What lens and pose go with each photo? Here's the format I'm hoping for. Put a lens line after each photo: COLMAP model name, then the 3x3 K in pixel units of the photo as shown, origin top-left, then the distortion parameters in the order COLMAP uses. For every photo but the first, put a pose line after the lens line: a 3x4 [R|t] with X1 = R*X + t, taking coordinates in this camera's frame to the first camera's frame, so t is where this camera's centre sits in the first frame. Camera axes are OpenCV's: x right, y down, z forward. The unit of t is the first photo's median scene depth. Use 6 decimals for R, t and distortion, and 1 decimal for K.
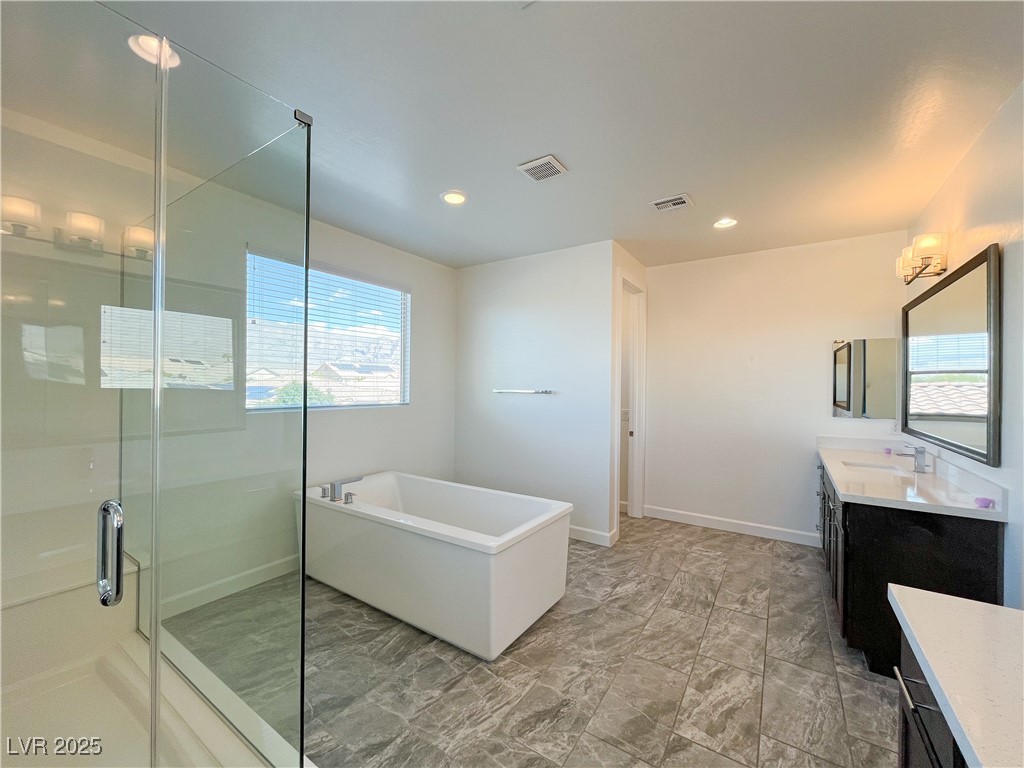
lens RADIAL K [[416.1, 0, 511.9], [0, 416.1, 384.7], [0, 0, 1]] dist [-0.000795, -0.000263]
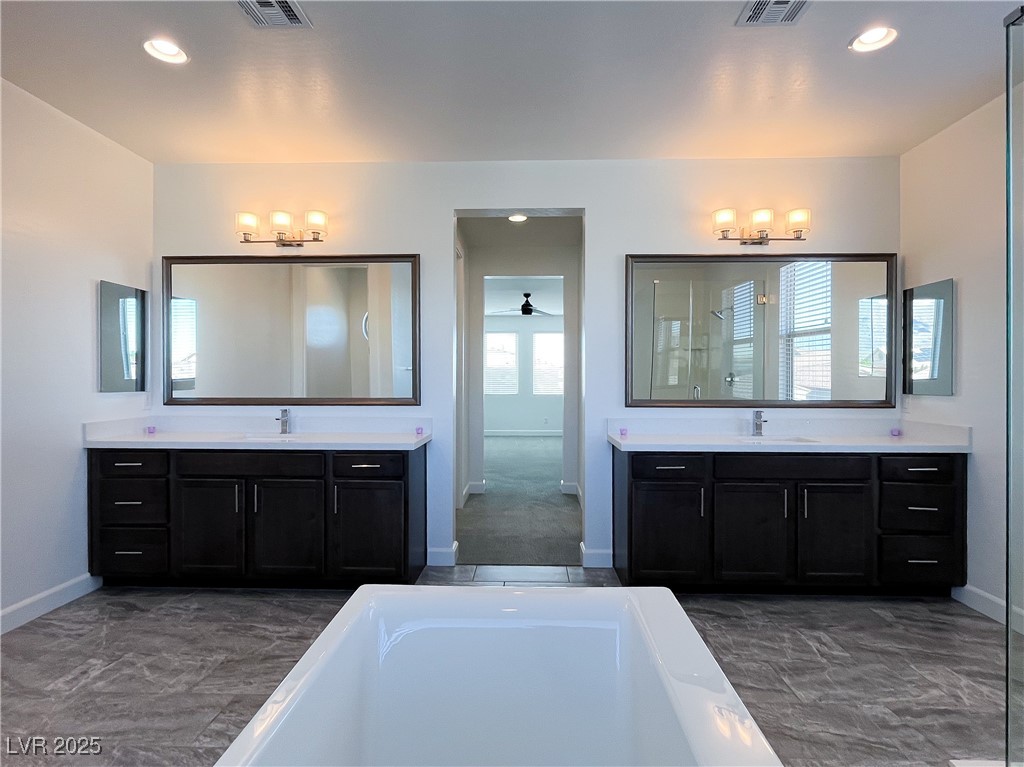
lens RADIAL K [[529.1, 0, 513.3], [0, 529.1, 381.7], [0, 0, 1]] dist [-0.004603, 0.000141]
pose [[-0.527111, -0.011932, 0.849713, -0.519983], [-0.004910, 0.999927, 0.010996, 0.078381], [-0.849782, 0.001624, -0.527132, 1.448774]]
